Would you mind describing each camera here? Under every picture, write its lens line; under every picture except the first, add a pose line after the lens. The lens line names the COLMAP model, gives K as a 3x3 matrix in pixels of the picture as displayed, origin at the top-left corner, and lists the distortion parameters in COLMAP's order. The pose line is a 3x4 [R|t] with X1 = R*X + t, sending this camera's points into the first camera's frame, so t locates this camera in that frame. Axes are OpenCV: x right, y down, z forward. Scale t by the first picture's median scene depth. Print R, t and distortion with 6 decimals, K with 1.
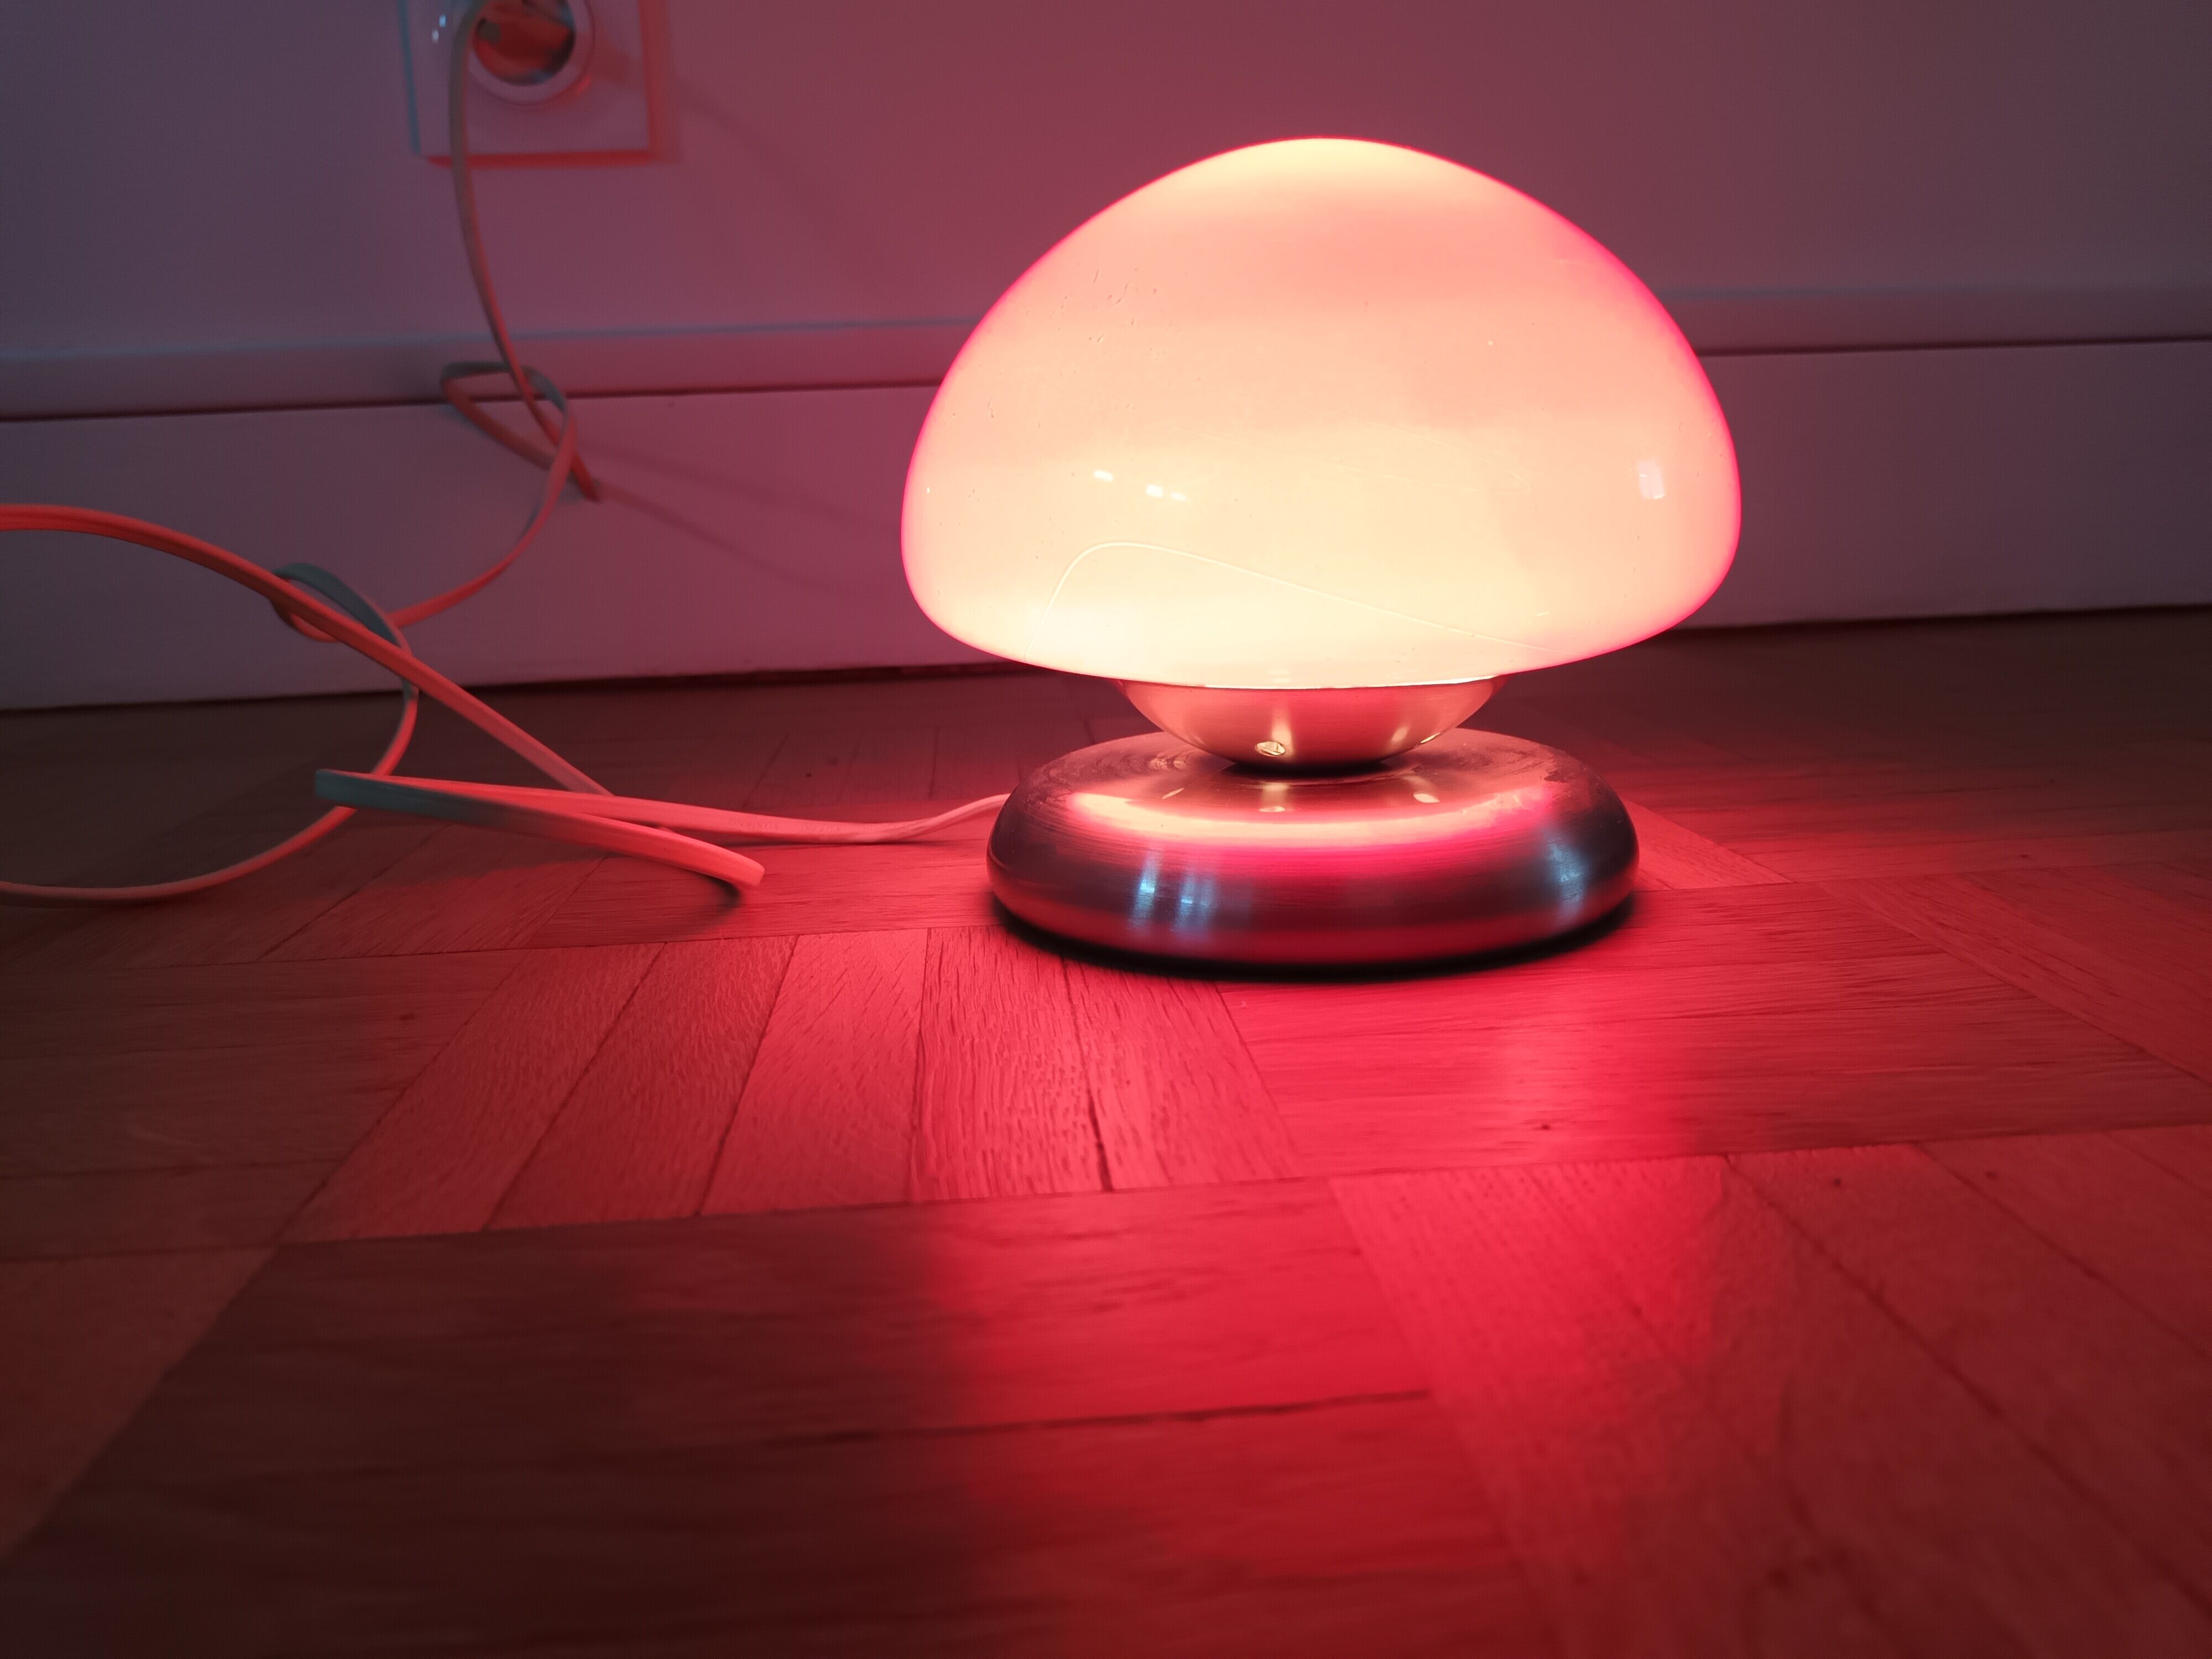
lens RADIAL K [[1703.2, 0, 1101.5], [0, 1703.2, 835.8], [0, 0, 1]] dist [-0.006542, -0.040447]
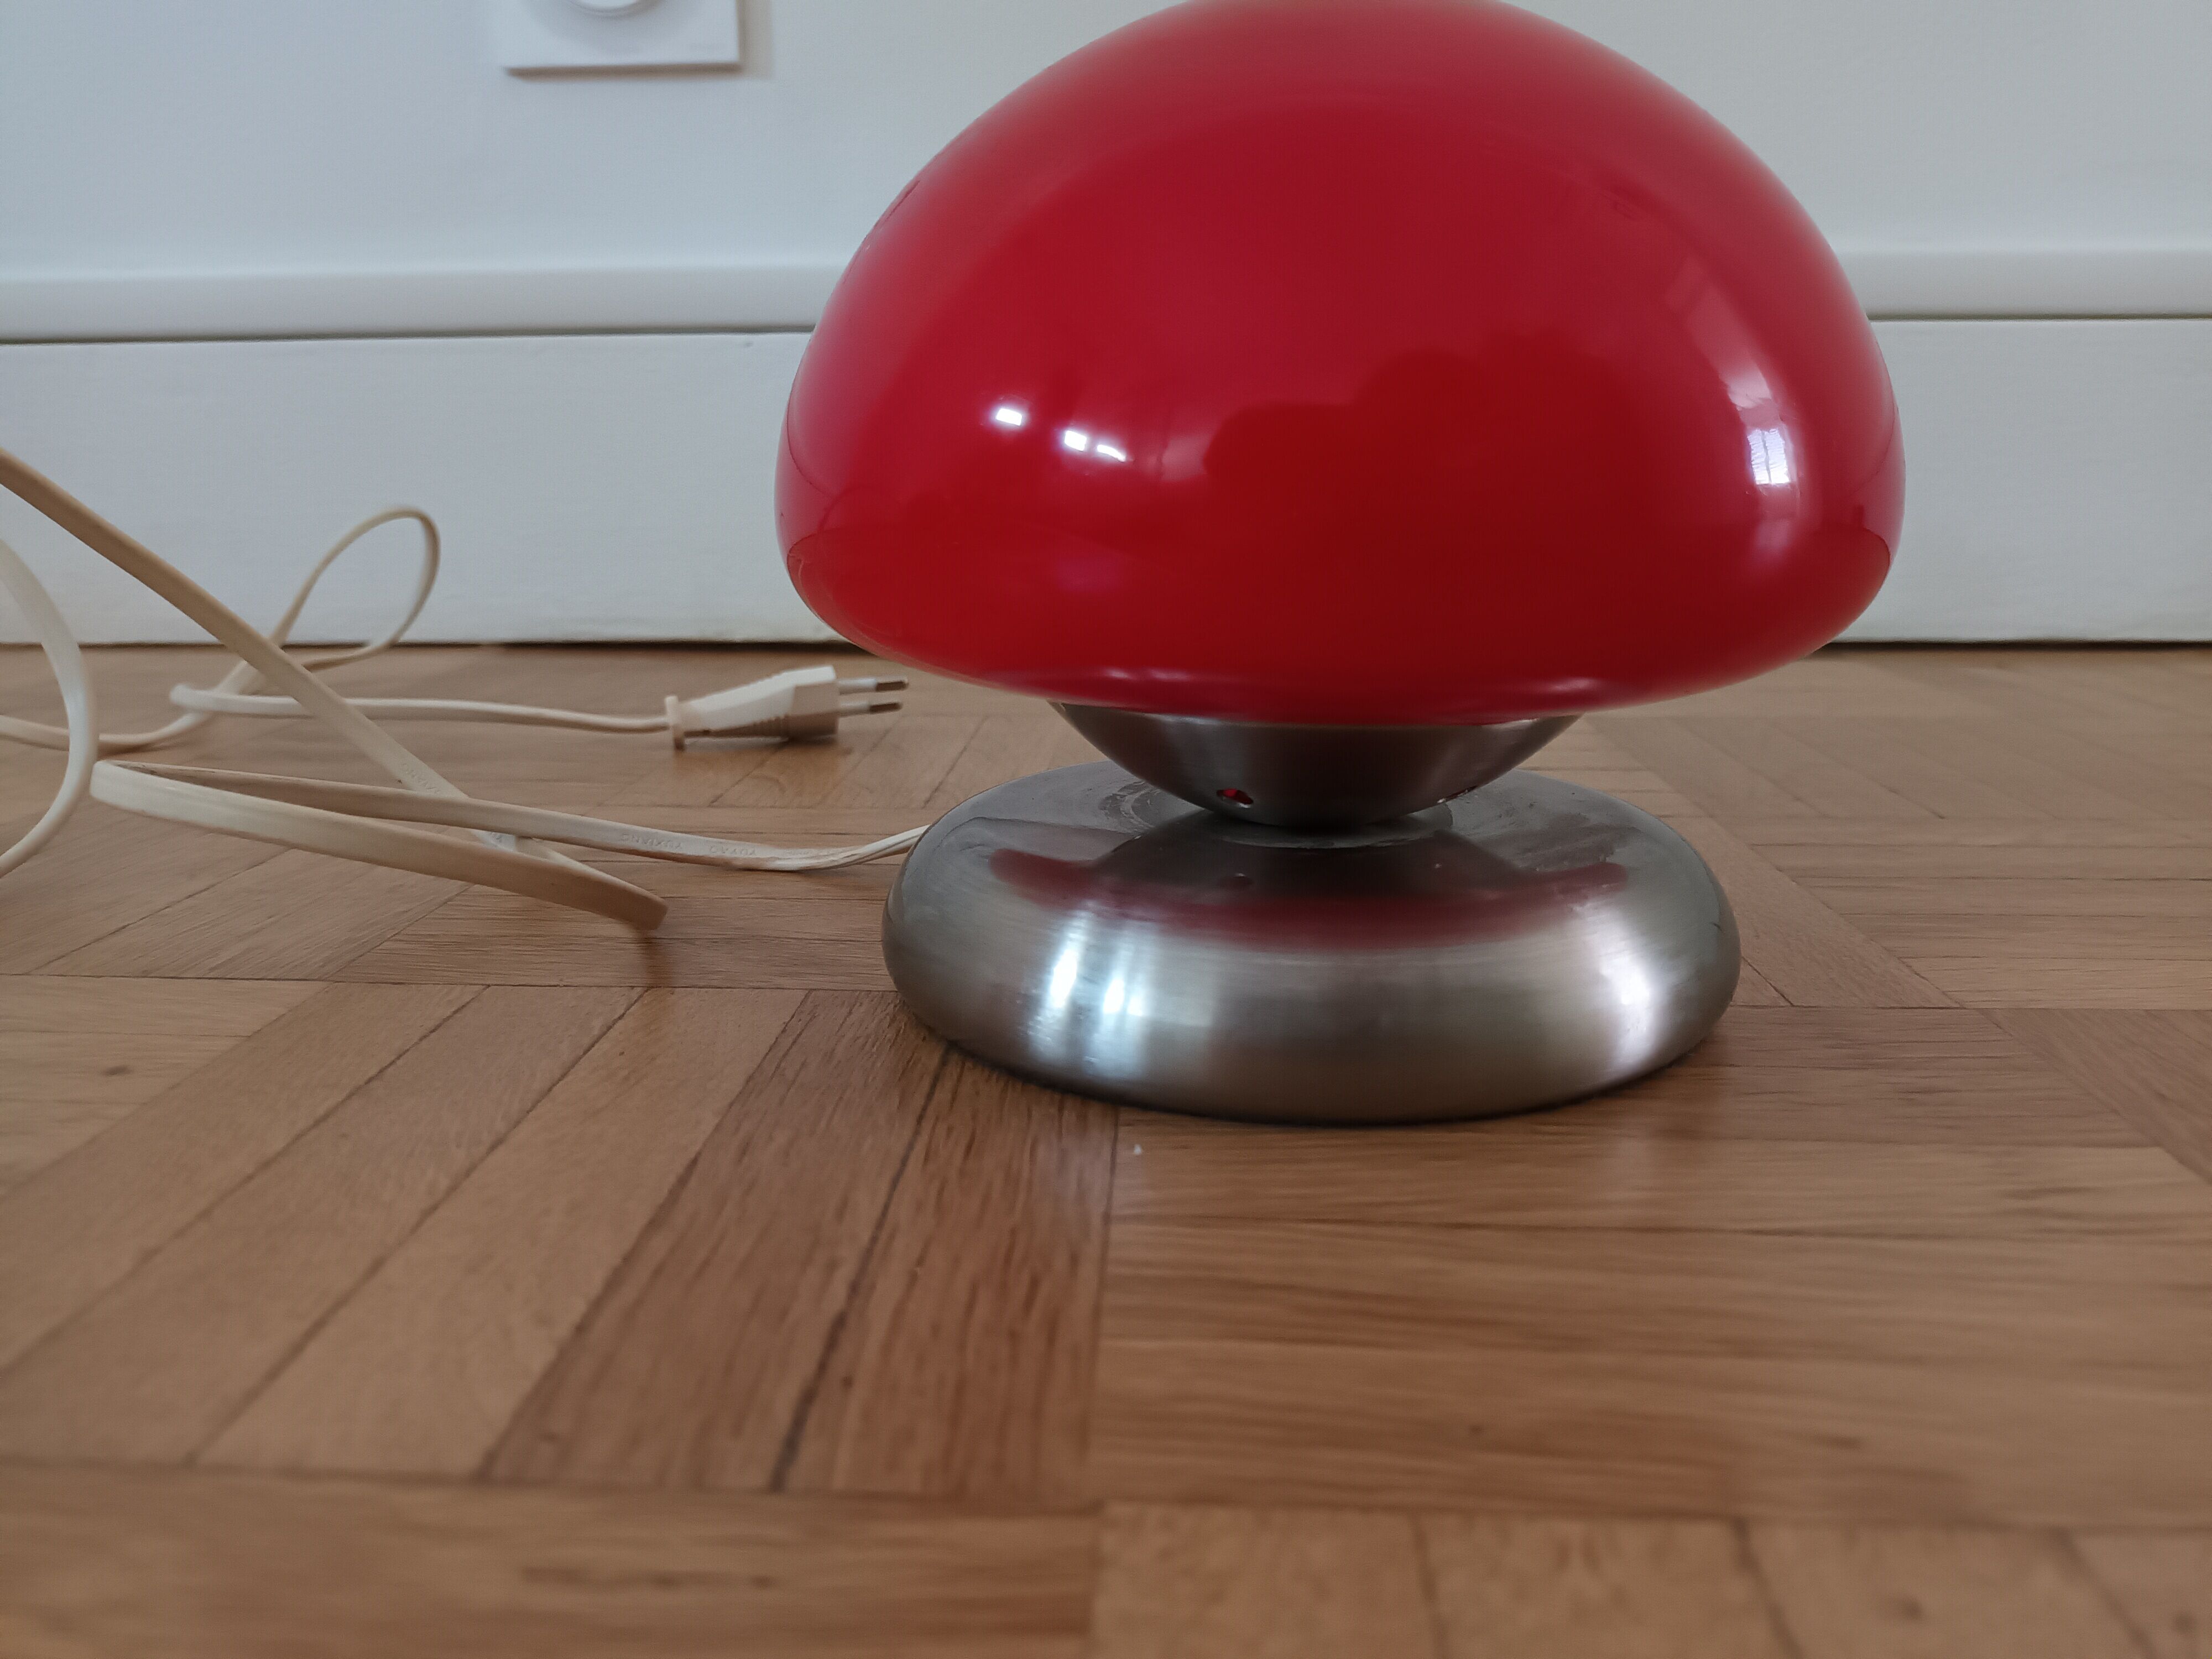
lens RADIAL K [[1703.2, 0, 1084.0], [0, 1703.2, 830.6], [0, 0, 1]] dist [-0.006542, -0.040447]
pose [[0.989905, 0.062326, -0.127292, 0.140623], [-0.060077, 0.997964, 0.021436, -0.051837], [0.128369, -0.013573, 0.991634, 0.259920]]
